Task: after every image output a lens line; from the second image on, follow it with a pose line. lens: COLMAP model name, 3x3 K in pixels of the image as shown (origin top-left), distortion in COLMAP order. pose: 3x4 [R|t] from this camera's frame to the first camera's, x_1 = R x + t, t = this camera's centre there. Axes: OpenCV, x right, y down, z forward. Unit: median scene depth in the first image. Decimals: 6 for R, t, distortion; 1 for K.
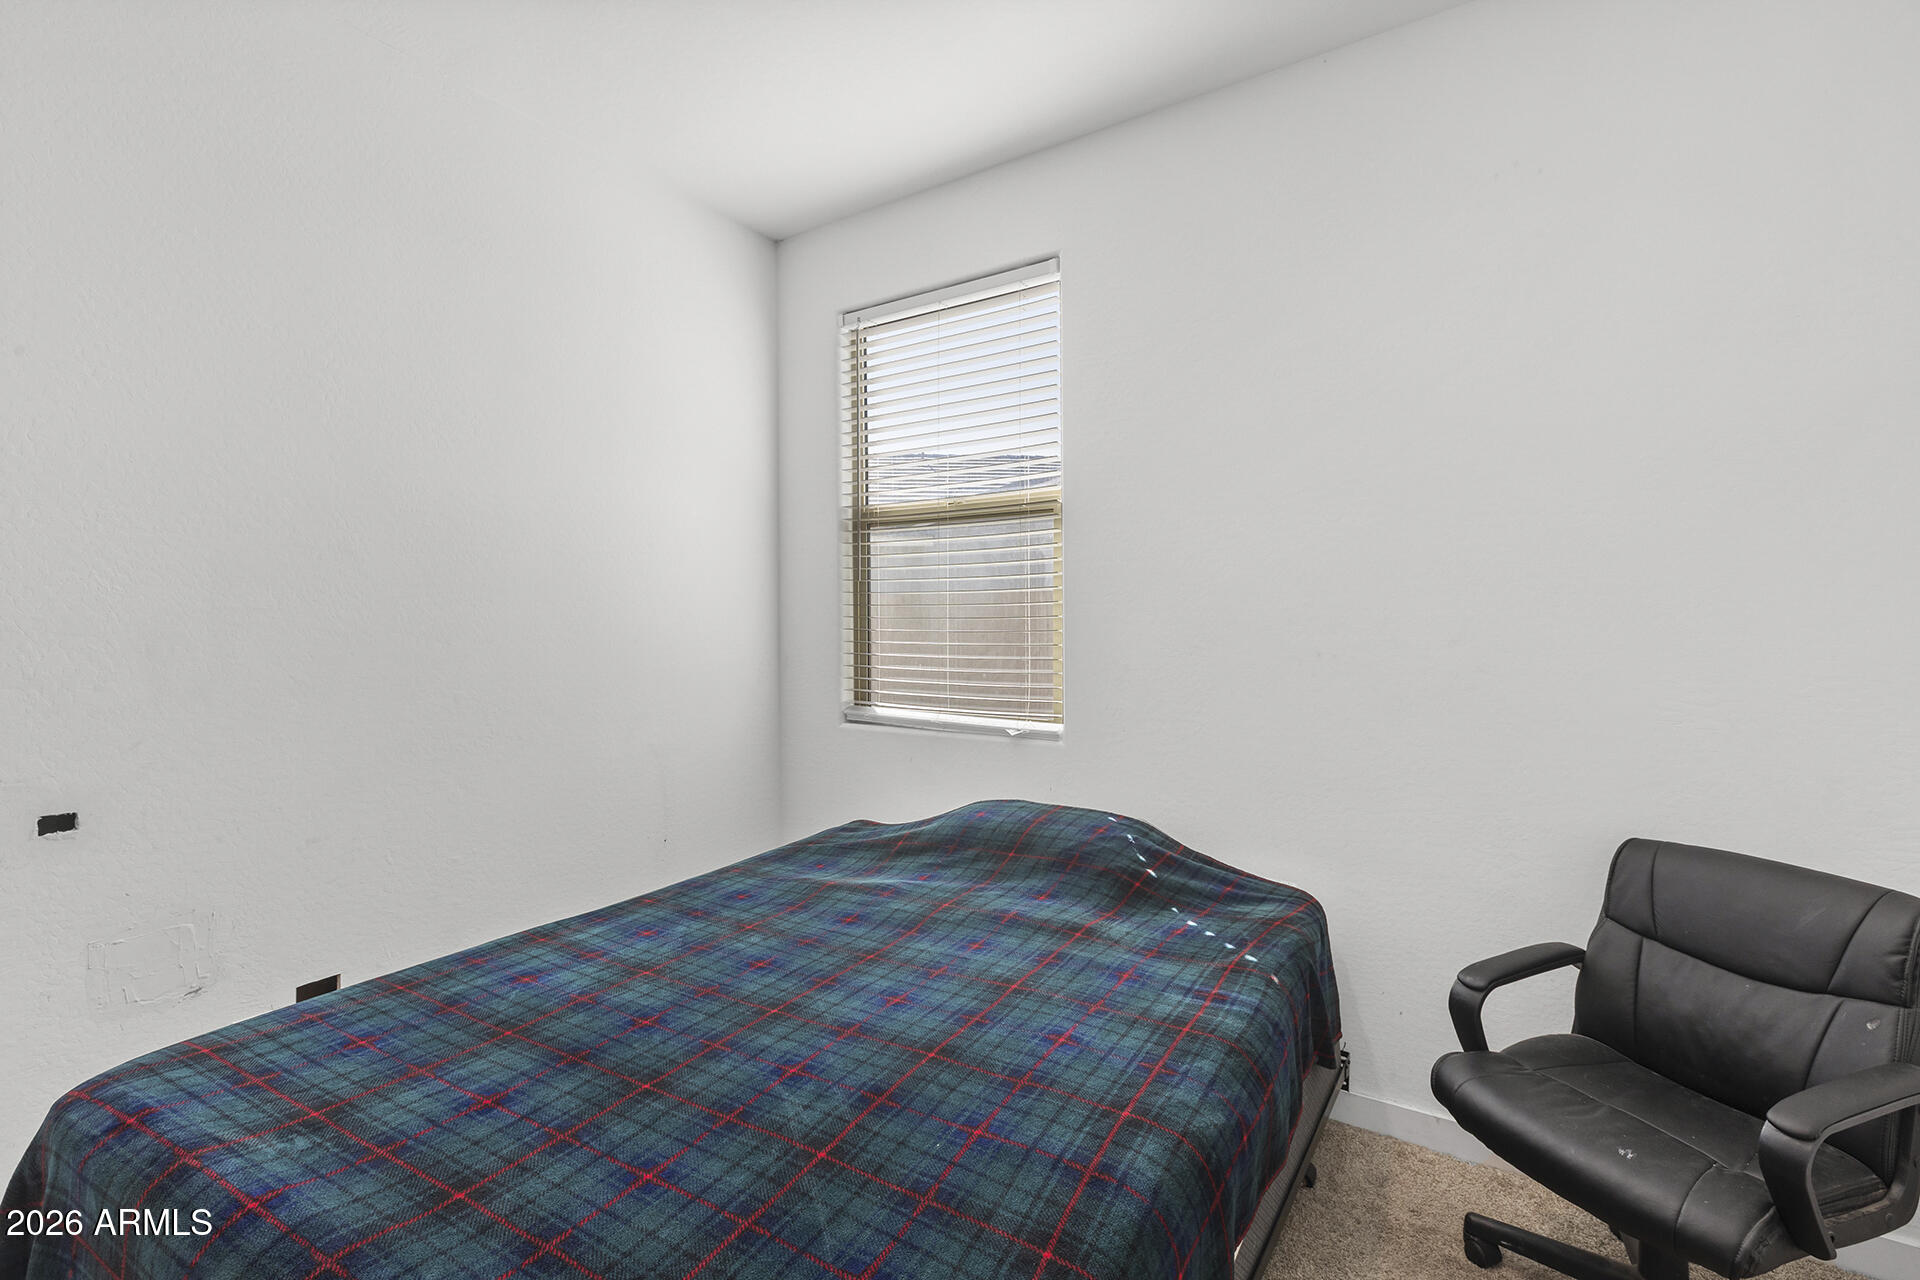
lens RADIAL K [[862.9, 0, 957.8], [0, 862.9, 651.7], [0, 0, 1]] dist [-0.001885, -0.000948]
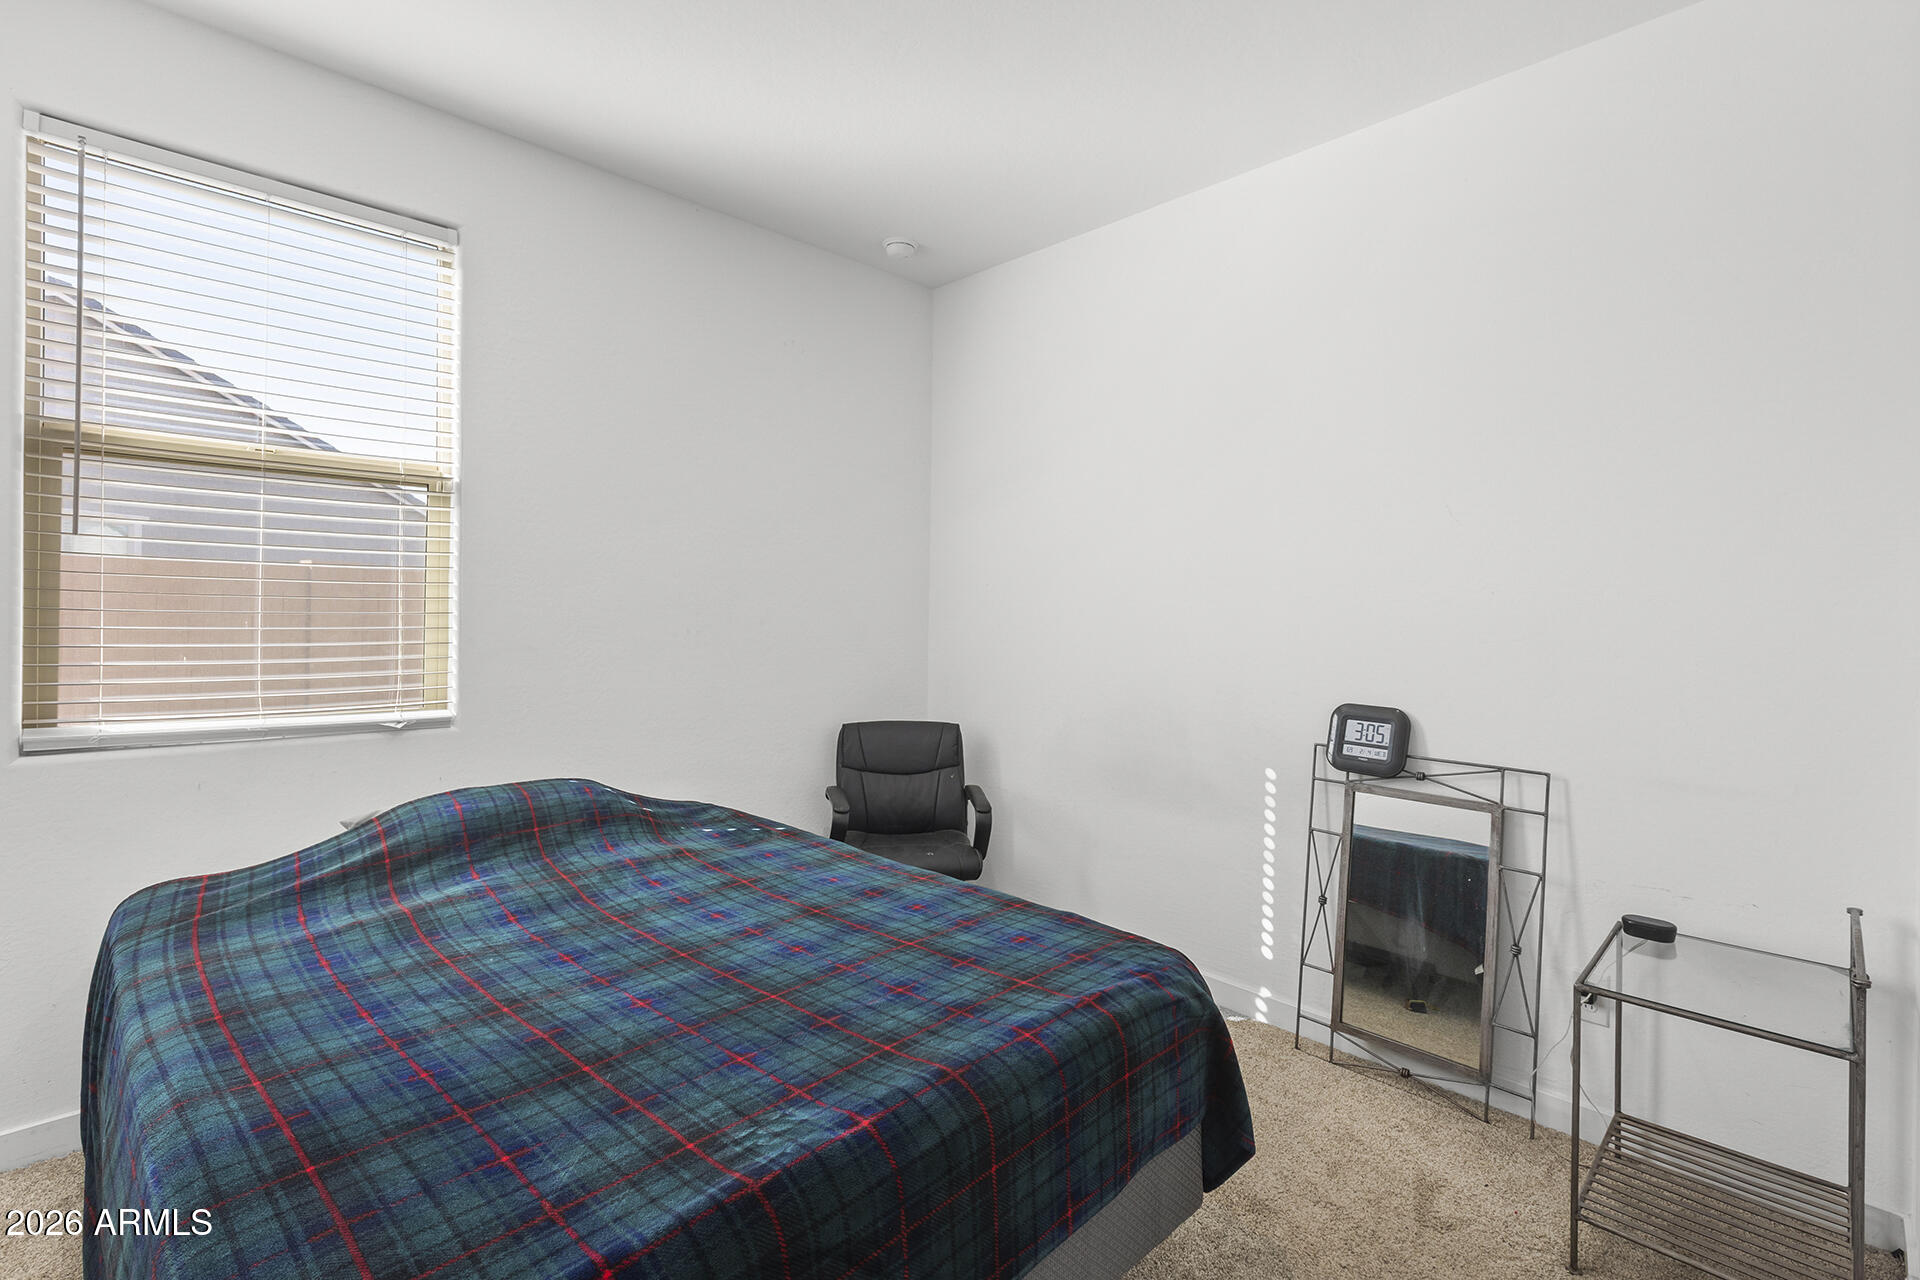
lens RADIAL K [[862.9, 0, 957.8], [0, 862.9, 651.7], [0, 0, 1]] dist [-0.001885, -0.000948]
pose [[0.224265, -0.041233, 0.973656, -0.670777], [0.016139, 0.999125, 0.038594, -0.008663], [-0.974395, 0.007058, 0.224734, 0.219302]]
